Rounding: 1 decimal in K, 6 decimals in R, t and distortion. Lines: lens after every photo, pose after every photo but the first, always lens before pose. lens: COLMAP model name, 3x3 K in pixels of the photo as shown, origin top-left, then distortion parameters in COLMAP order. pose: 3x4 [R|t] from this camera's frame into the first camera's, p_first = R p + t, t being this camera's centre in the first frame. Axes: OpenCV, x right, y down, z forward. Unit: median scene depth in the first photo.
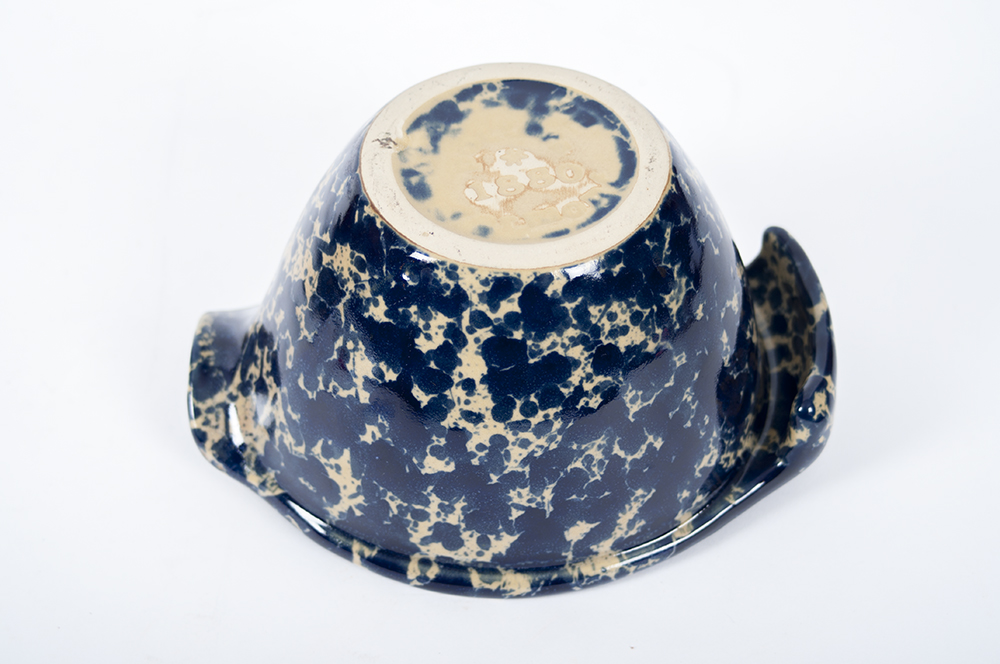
lens RADIAL K [[1851.0, 0, 500.0], [0, 1851.0, 332.0], [0, 0, 1]] dist [-0.096906, -0.036373]
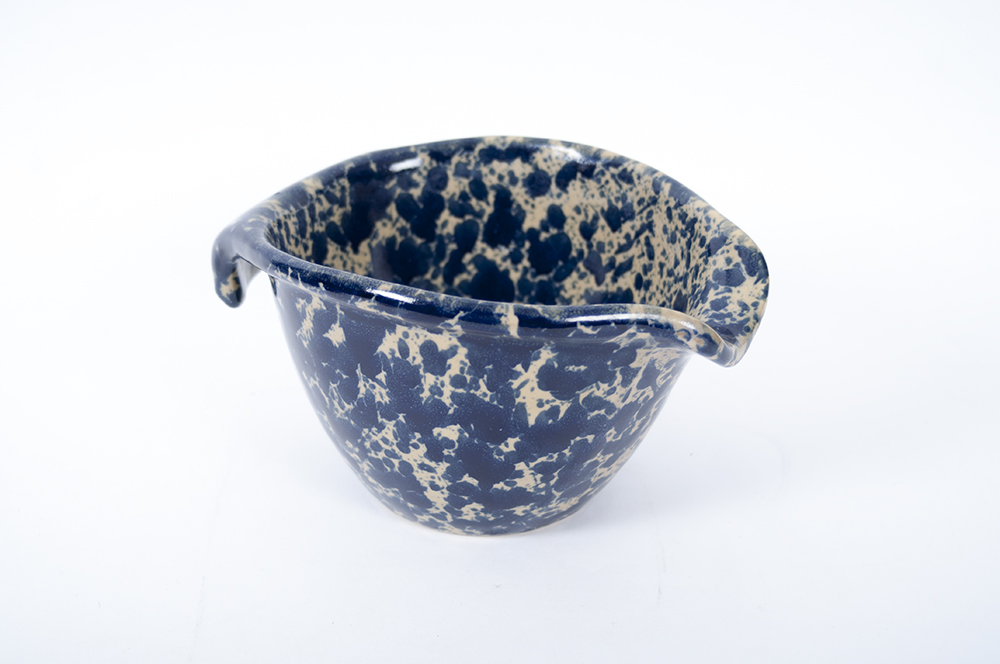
lens RADIAL K [[1642.0, 0, 500.0], [0, 1642.0, 332.0], [0, 0, 1]] dist [-0.182063, 0.029904]
pose [[-0.881583, -0.212454, 0.421515, -0.488773], [-0.351922, -0.299303, -0.886887, 1.003037], [0.314583, -0.930205, 0.189093, 0.872252]]
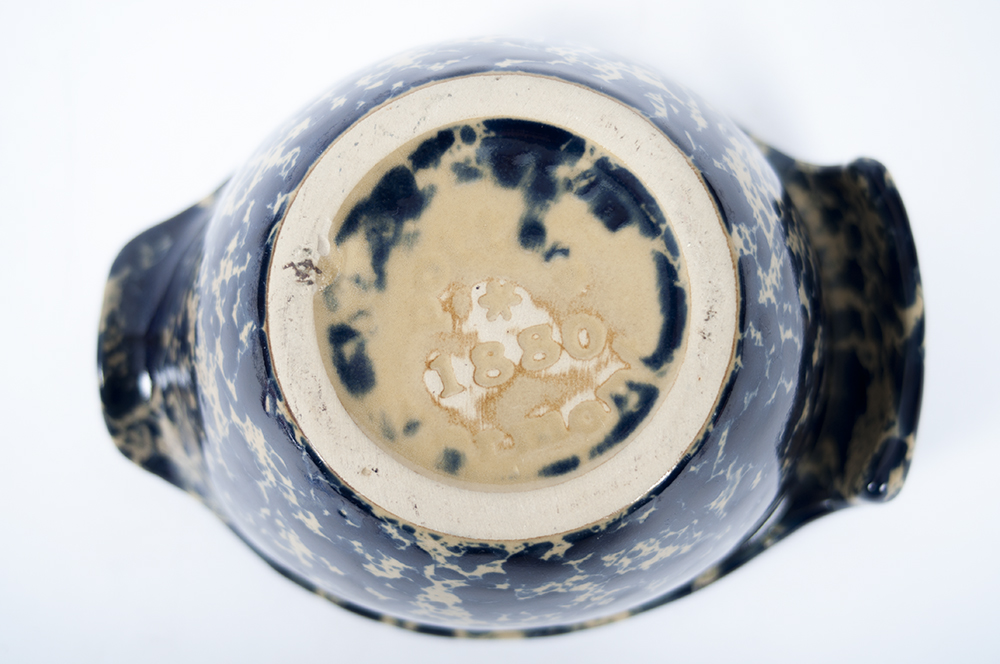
lens RADIAL K [[1388.0, 0, 500.0], [0, 1388.0, 332.0], [0, 0, 1]] dist [-0.155598, 0.001184]
pose [[0.999641, 0.010867, -0.024487, 0.019938], [0.006564, 0.786827, 0.617139, -0.390650], [0.025973, -0.617078, 0.786473, 0.608249]]
